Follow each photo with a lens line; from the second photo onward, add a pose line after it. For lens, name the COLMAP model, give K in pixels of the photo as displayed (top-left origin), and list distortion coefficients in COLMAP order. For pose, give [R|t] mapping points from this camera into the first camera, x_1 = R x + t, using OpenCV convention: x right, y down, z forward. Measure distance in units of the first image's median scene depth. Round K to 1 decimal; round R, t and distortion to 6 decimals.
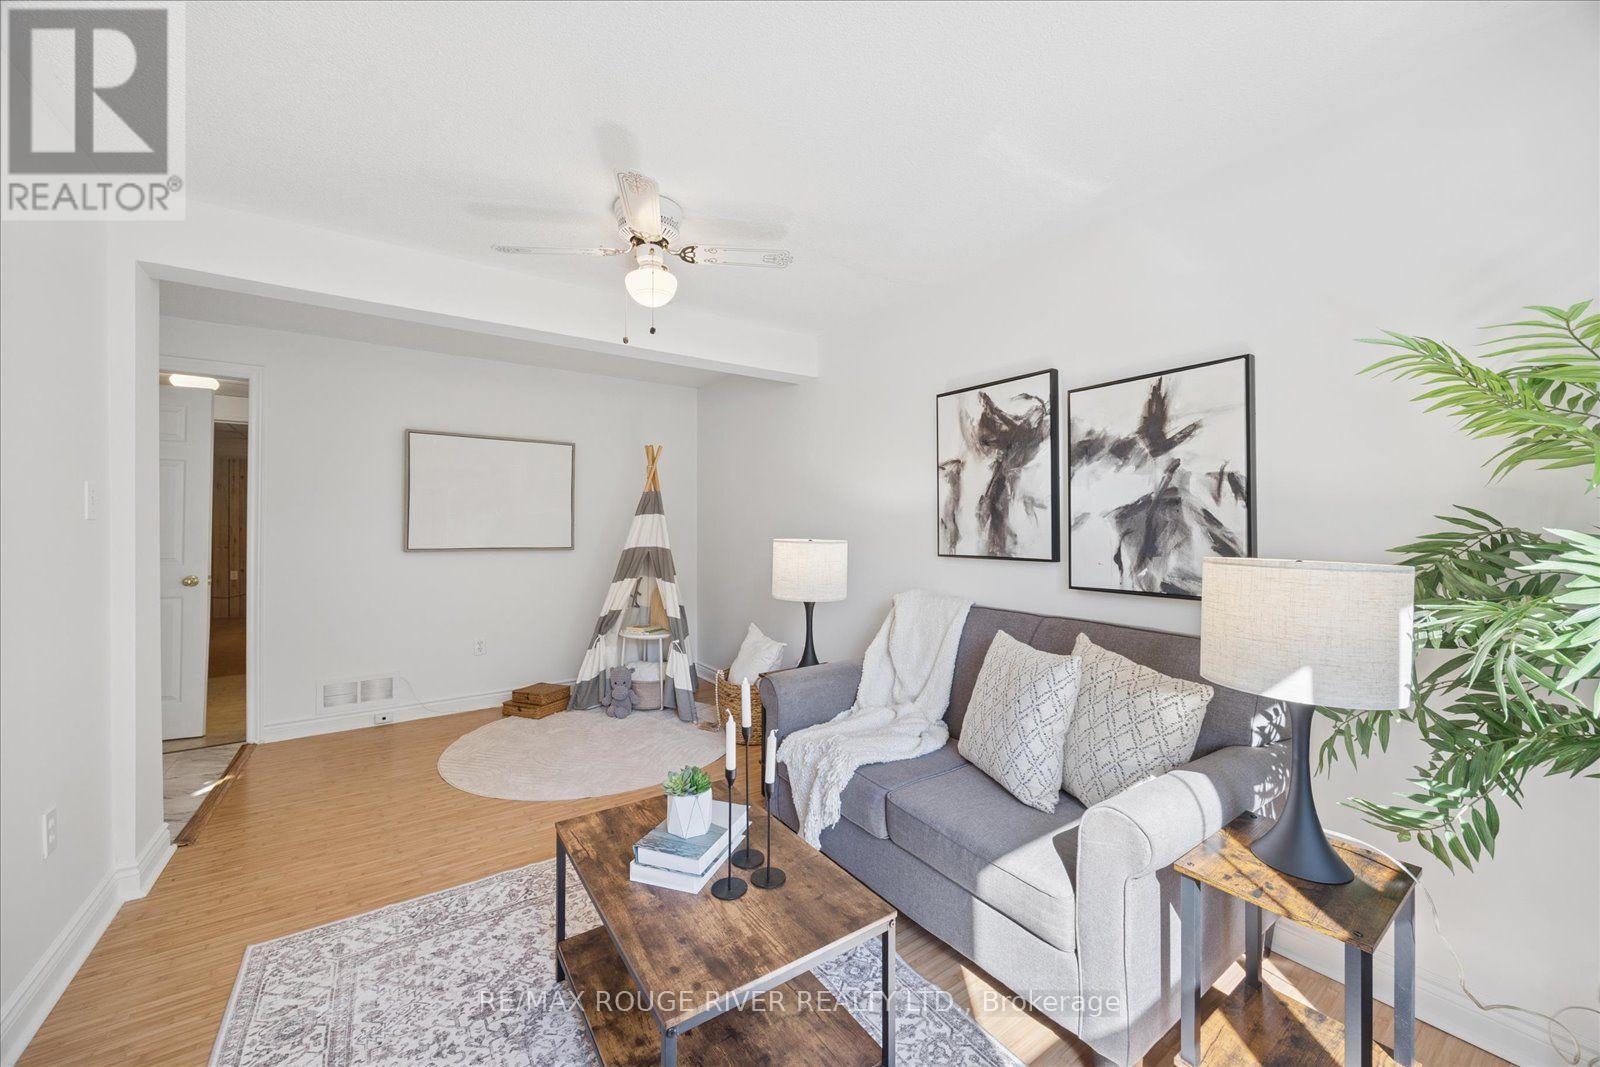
lens RADIAL K [[605.0, 0, 804.0], [0, 605.0, 520.4], [0, 0, 1]] dist [-0.000640, -0.000033]
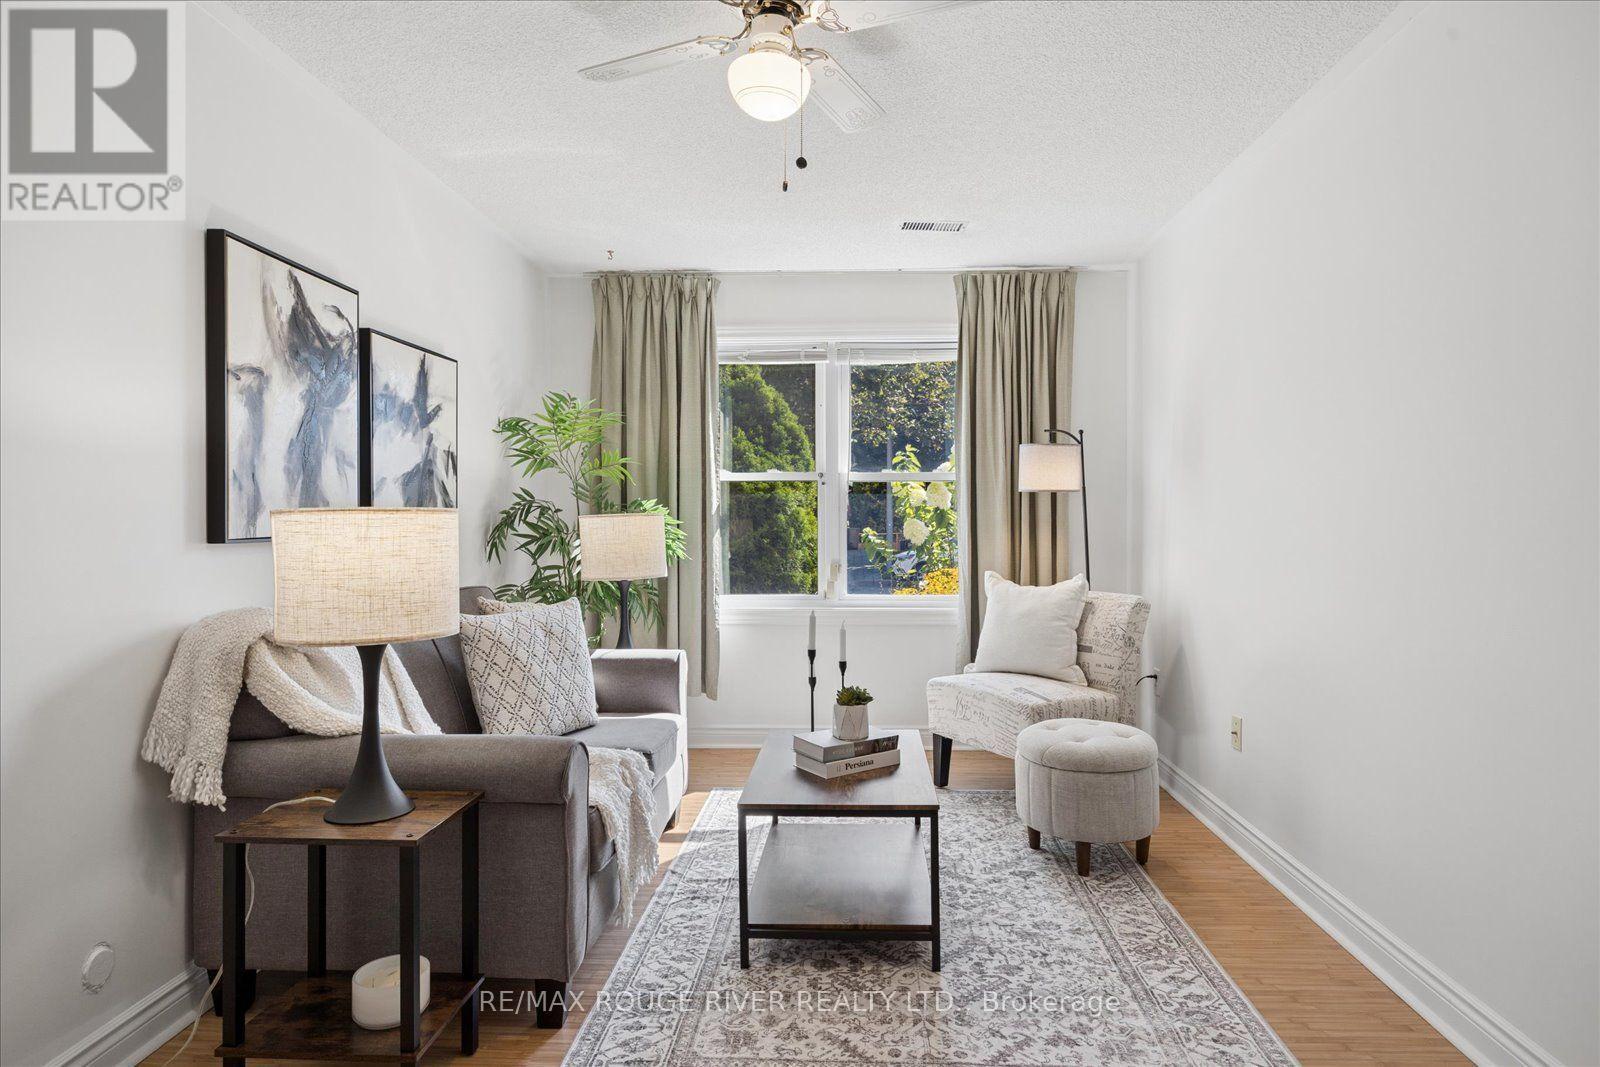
lens RADIAL K [[1253.2, 0, 799.2], [0, 1253.2, 532.8], [0, 0, 1]] dist [-0.004149, 0.000187]
pose [[-0.818792, 0.003059, 0.574082, -0.966083], [0.003866, 0.999993, 0.000185, 0.063151], [-0.574077, 0.002371, -0.818798, 1.947421]]
